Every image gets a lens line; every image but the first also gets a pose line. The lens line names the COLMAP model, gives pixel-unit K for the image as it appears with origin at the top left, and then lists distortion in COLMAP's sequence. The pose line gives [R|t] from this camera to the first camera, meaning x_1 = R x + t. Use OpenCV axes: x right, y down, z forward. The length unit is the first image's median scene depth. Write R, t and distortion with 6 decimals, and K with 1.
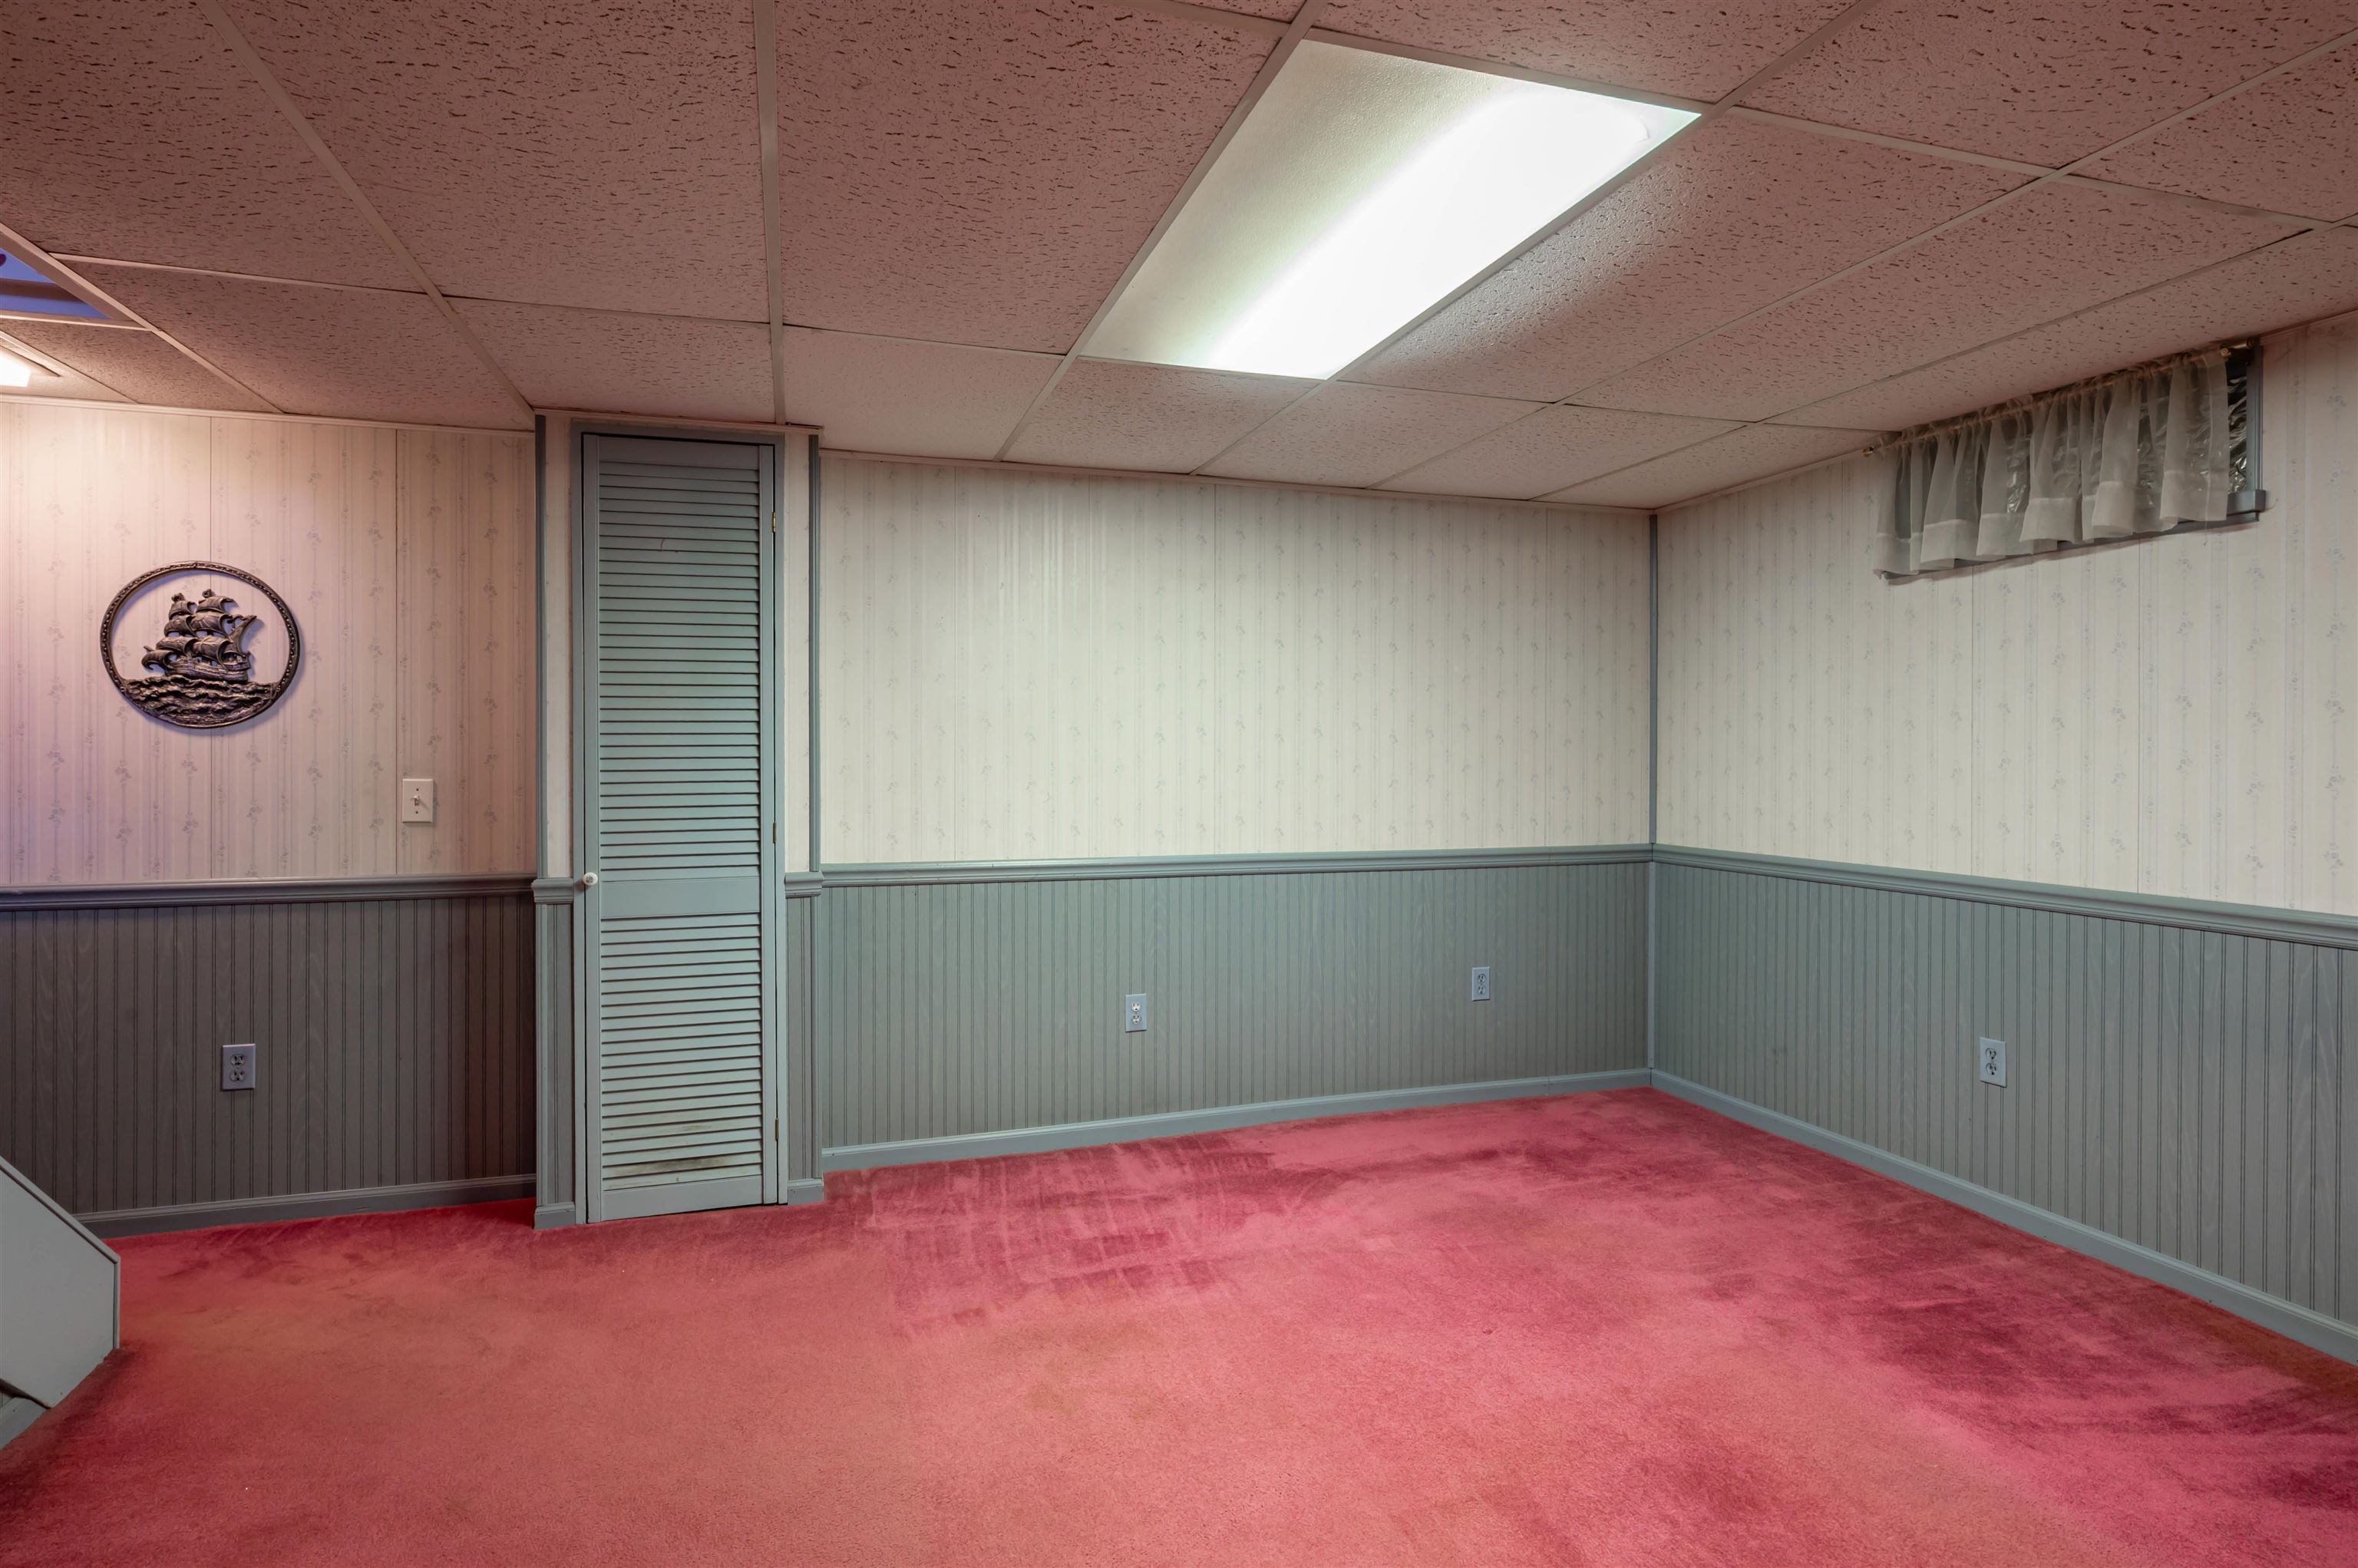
lens RADIAL K [[1205.1, 0, 1170.2], [0, 1205.1, 762.1], [0, 0, 1]] dist [-0.000725, 0.000256]
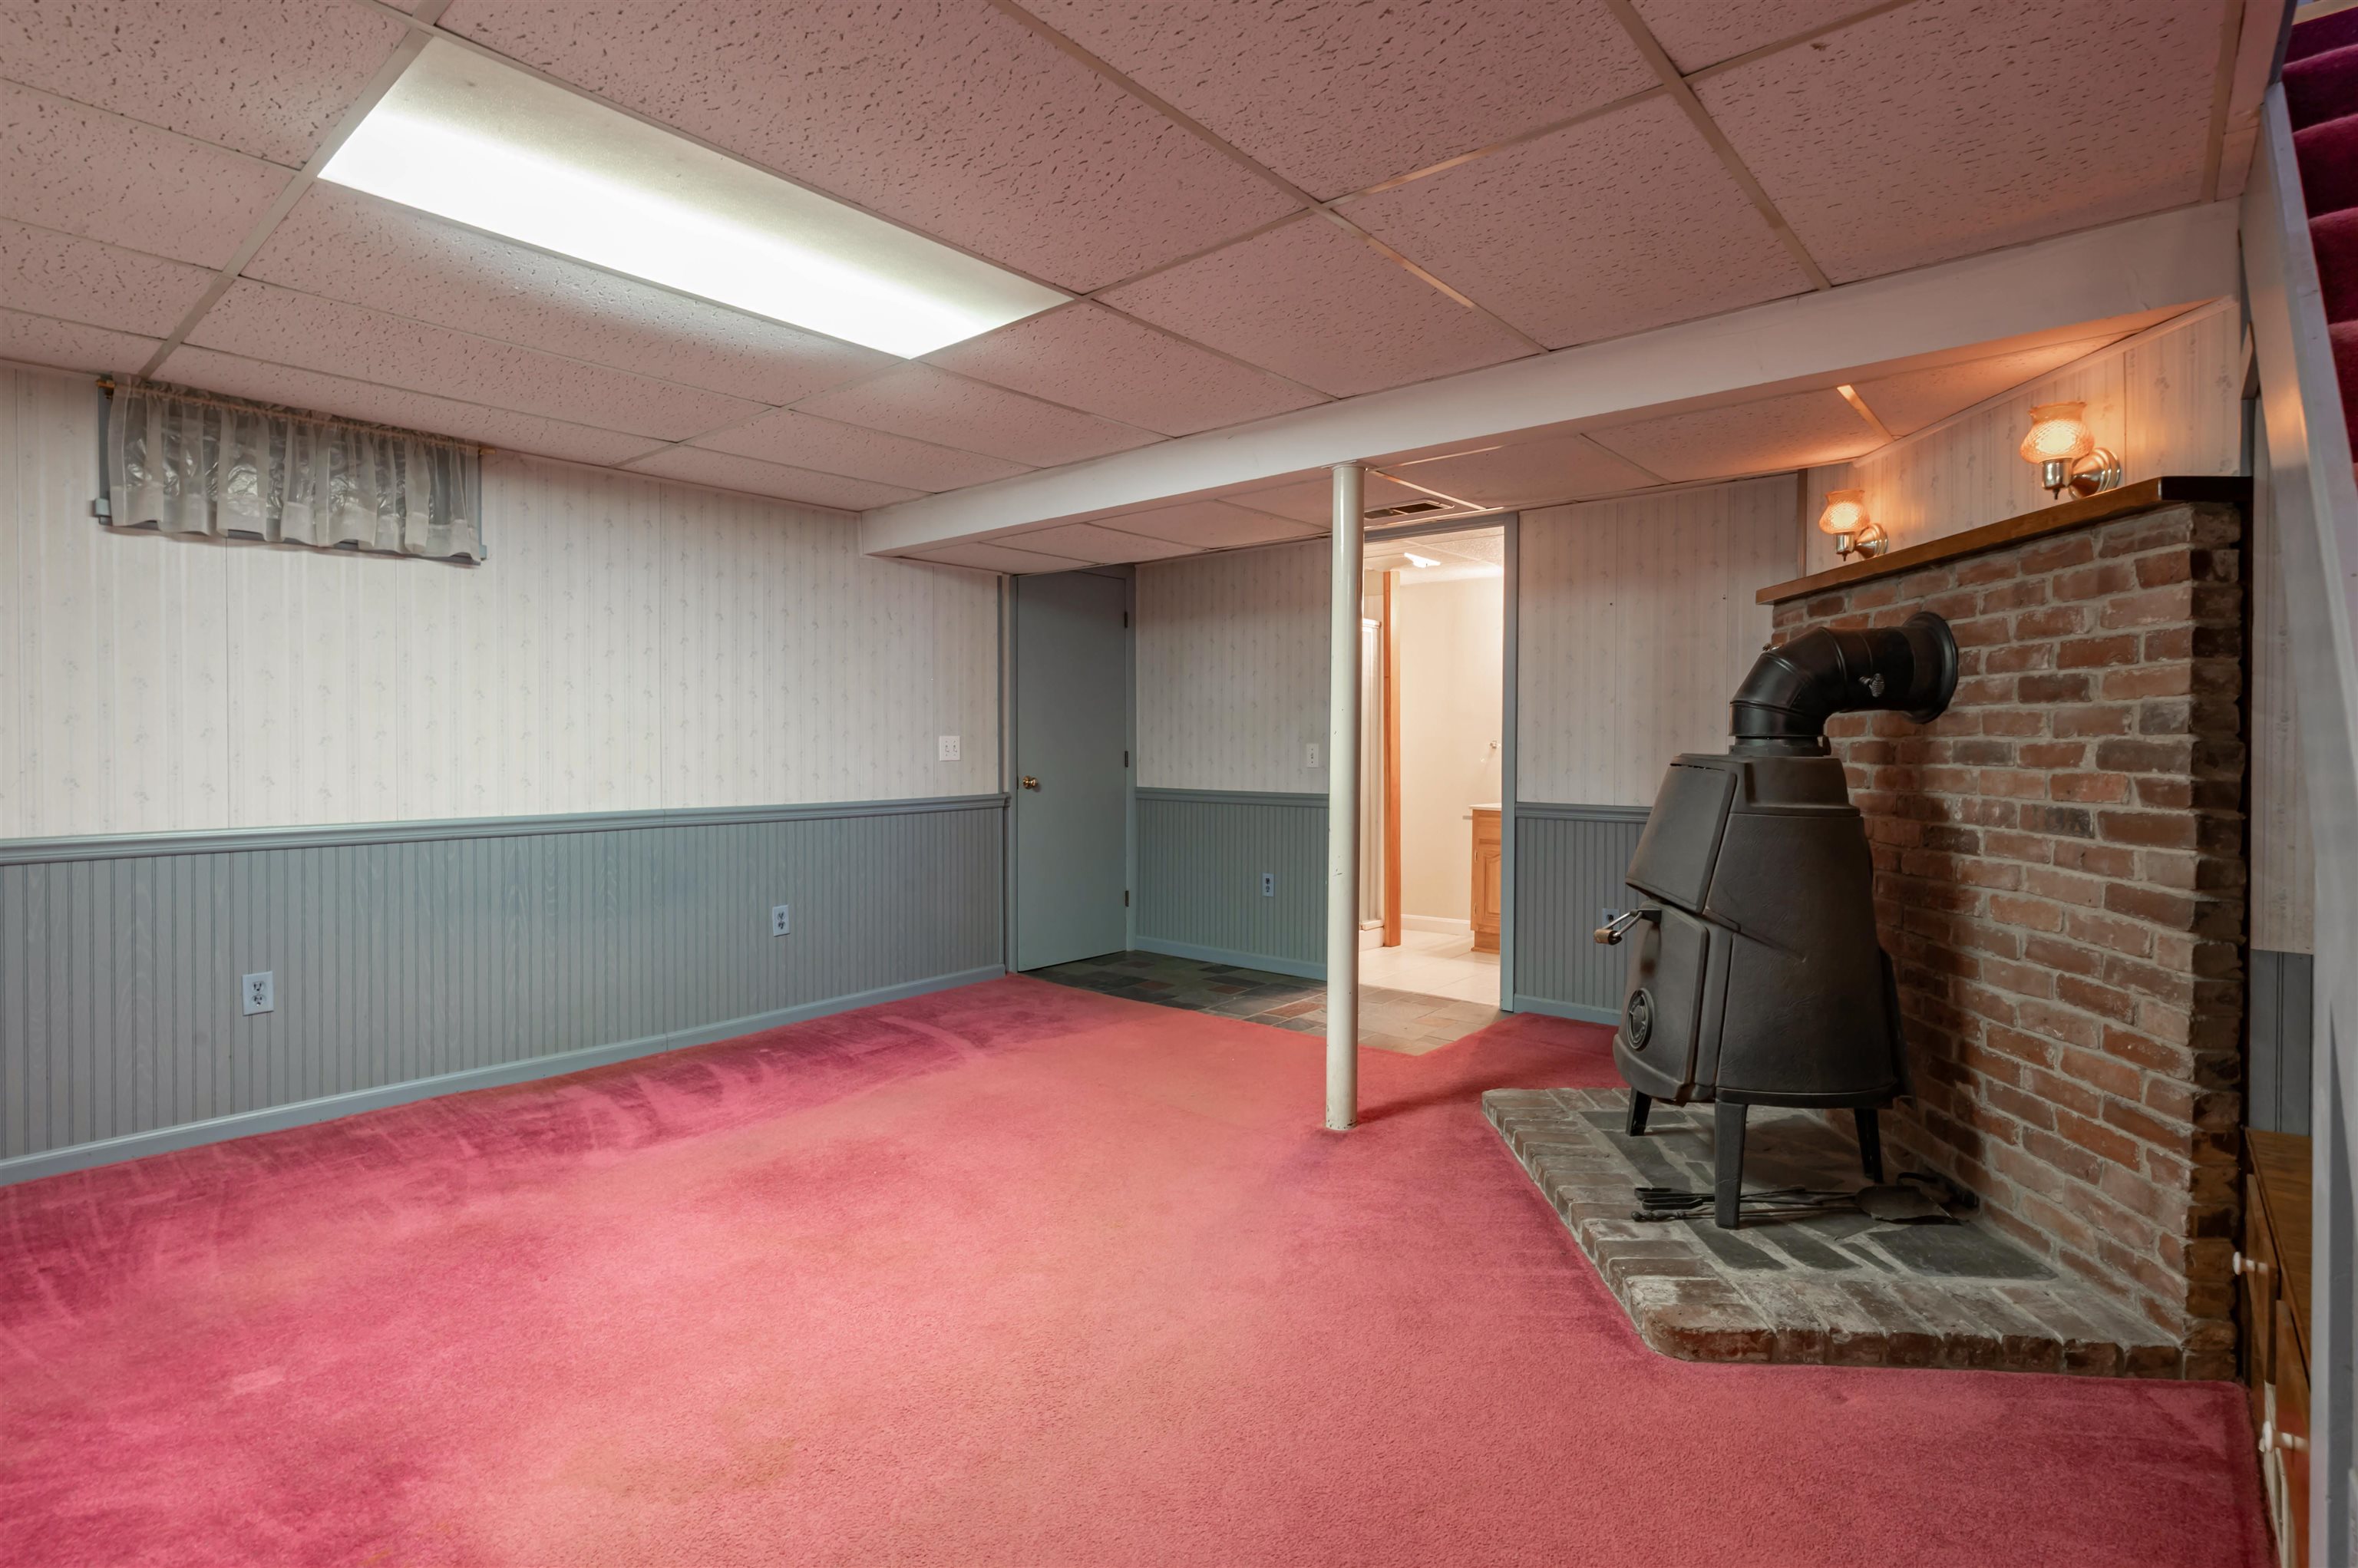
lens RADIAL K [[1141.7, 0, 1186.5], [0, 1141.7, 749.1], [0, 0, 1]] dist [0.001356, 0.000338]
pose [[-0.545311, -0.005952, 0.838213, -0.652771], [0.006979, 0.999908, 0.011641, 0.018391], [-0.838205, 0.012198, -0.545219, 0.845449]]
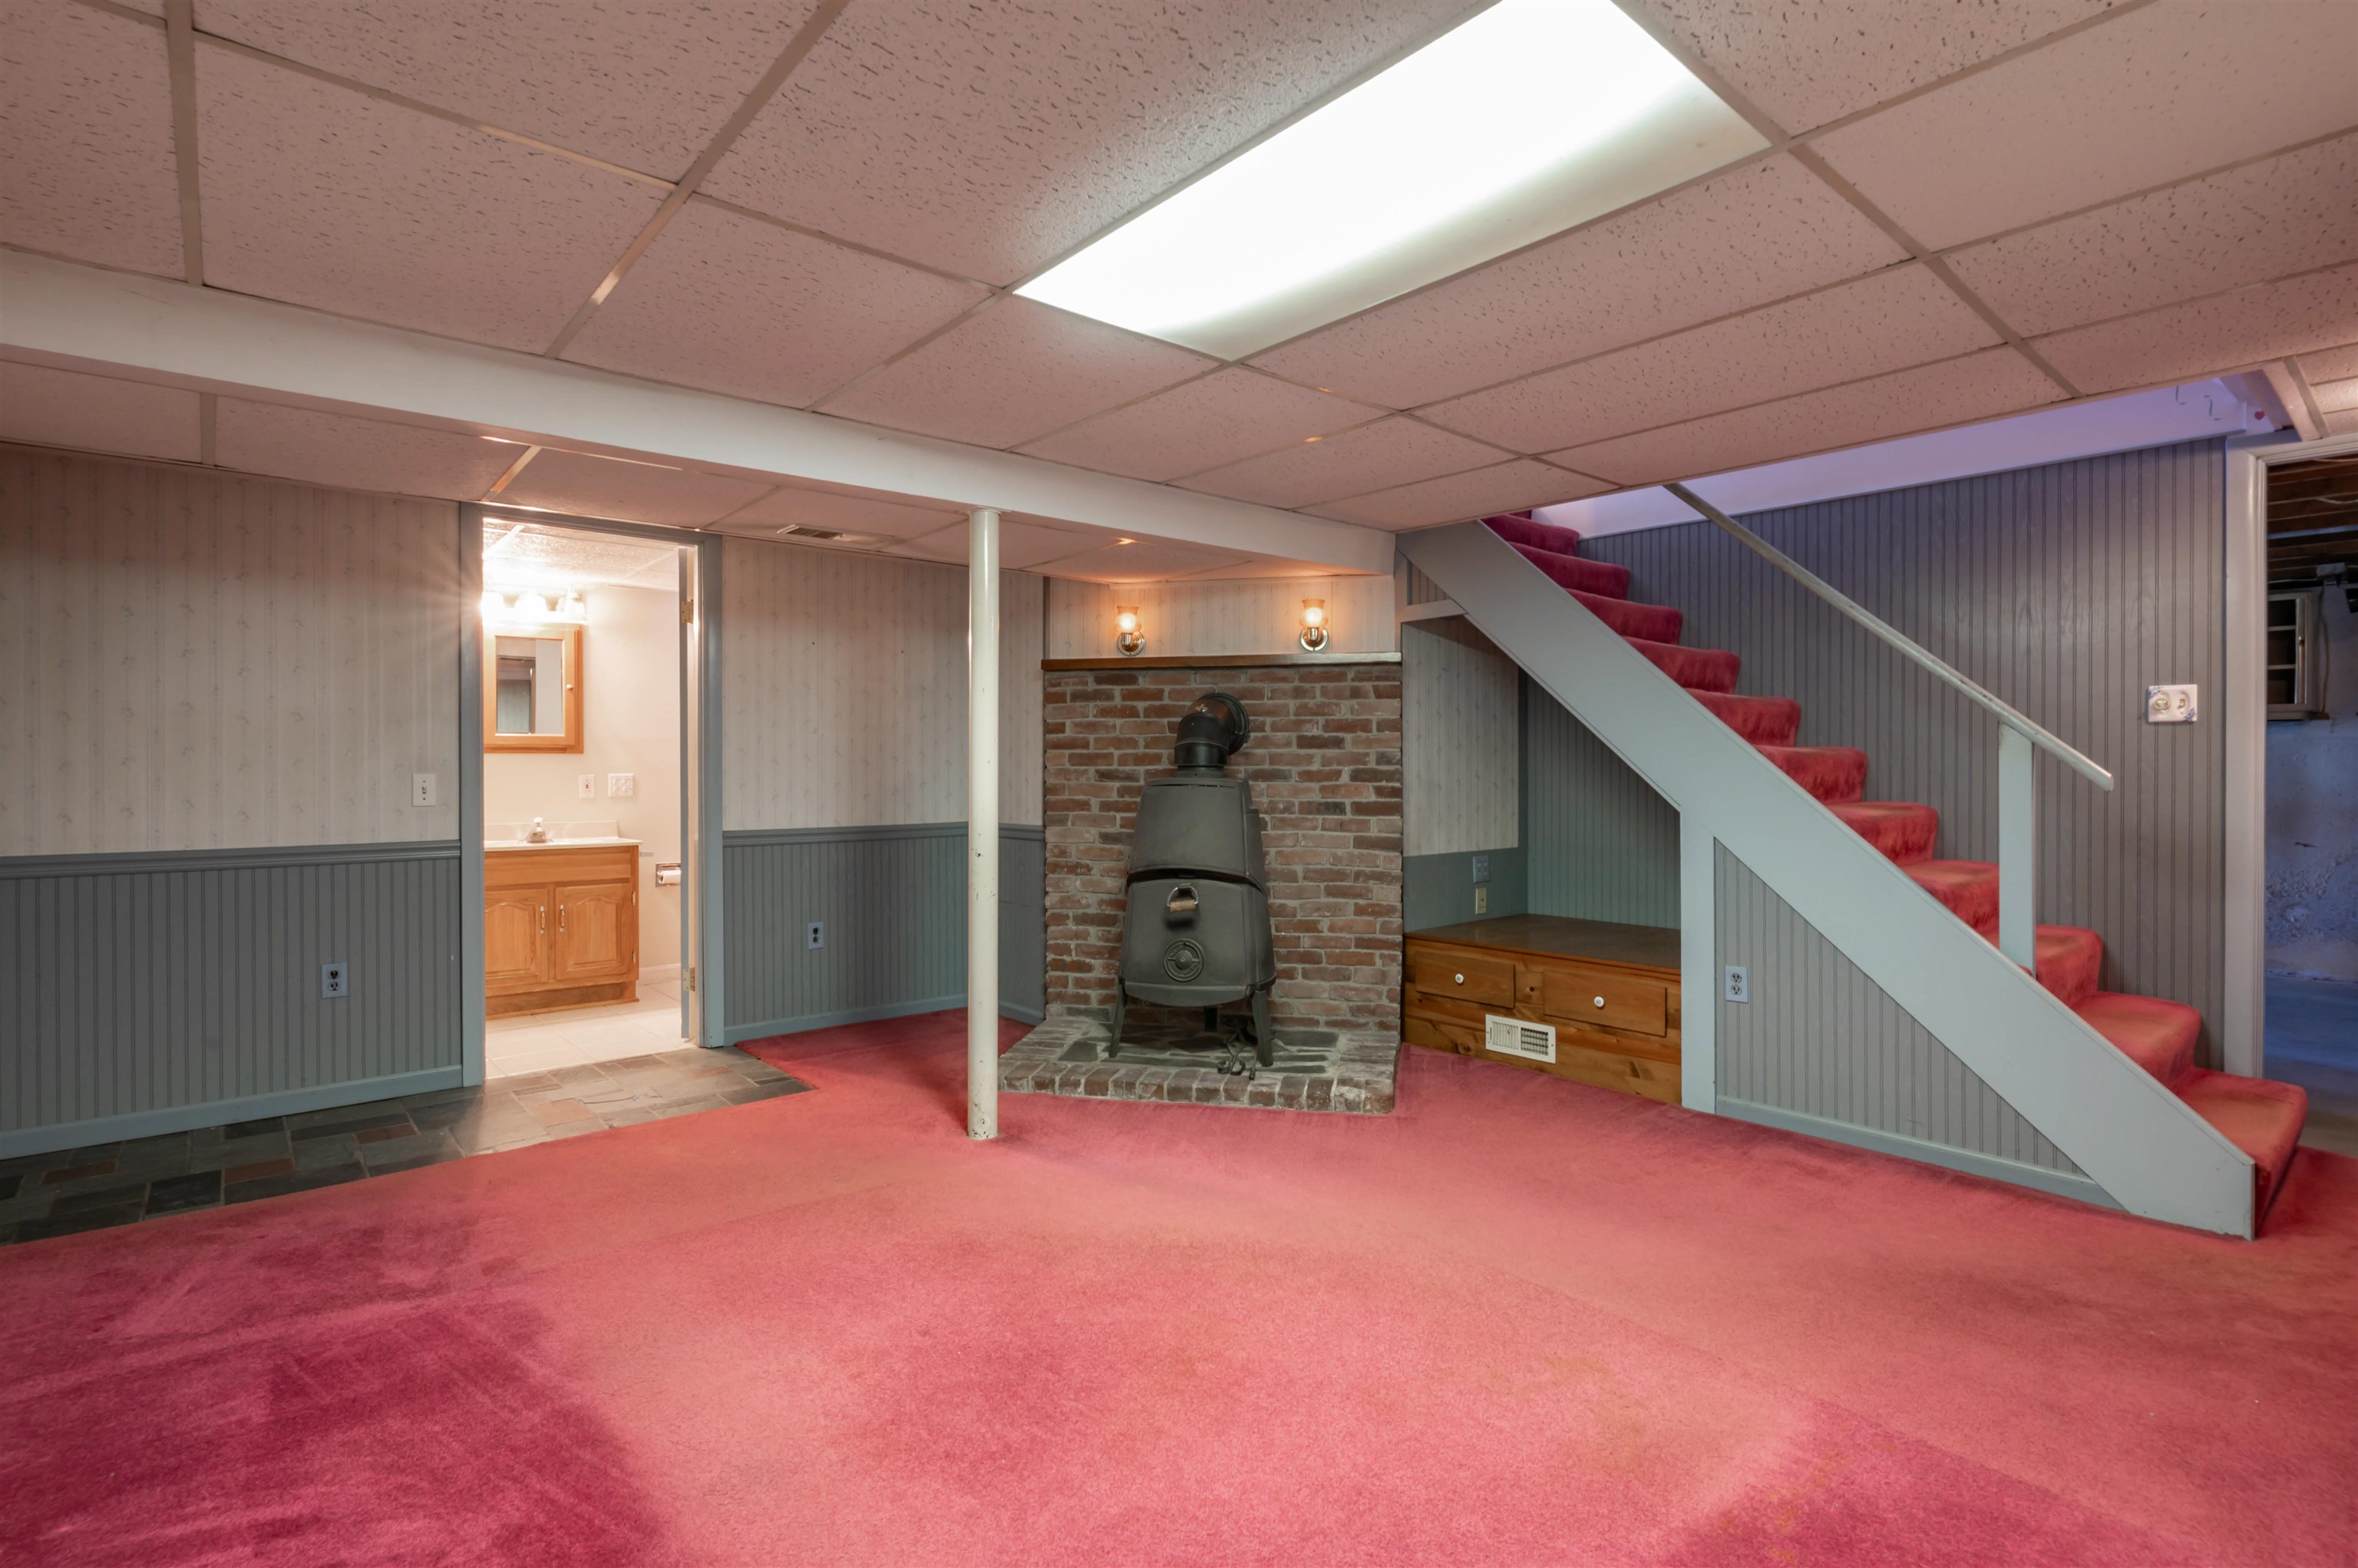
lens RADIAL K [[1123.3, 0, 1183.8], [0, 1123.3, 774.2], [0, 0, 1]] dist [0.000169, 0.000135]
pose [[-0.915059, 0.004218, -0.403298, 0.423044], [-0.002395, 0.999871, 0.015892, 0.010330], [0.403313, 0.015508, -0.914931, 1.232930]]
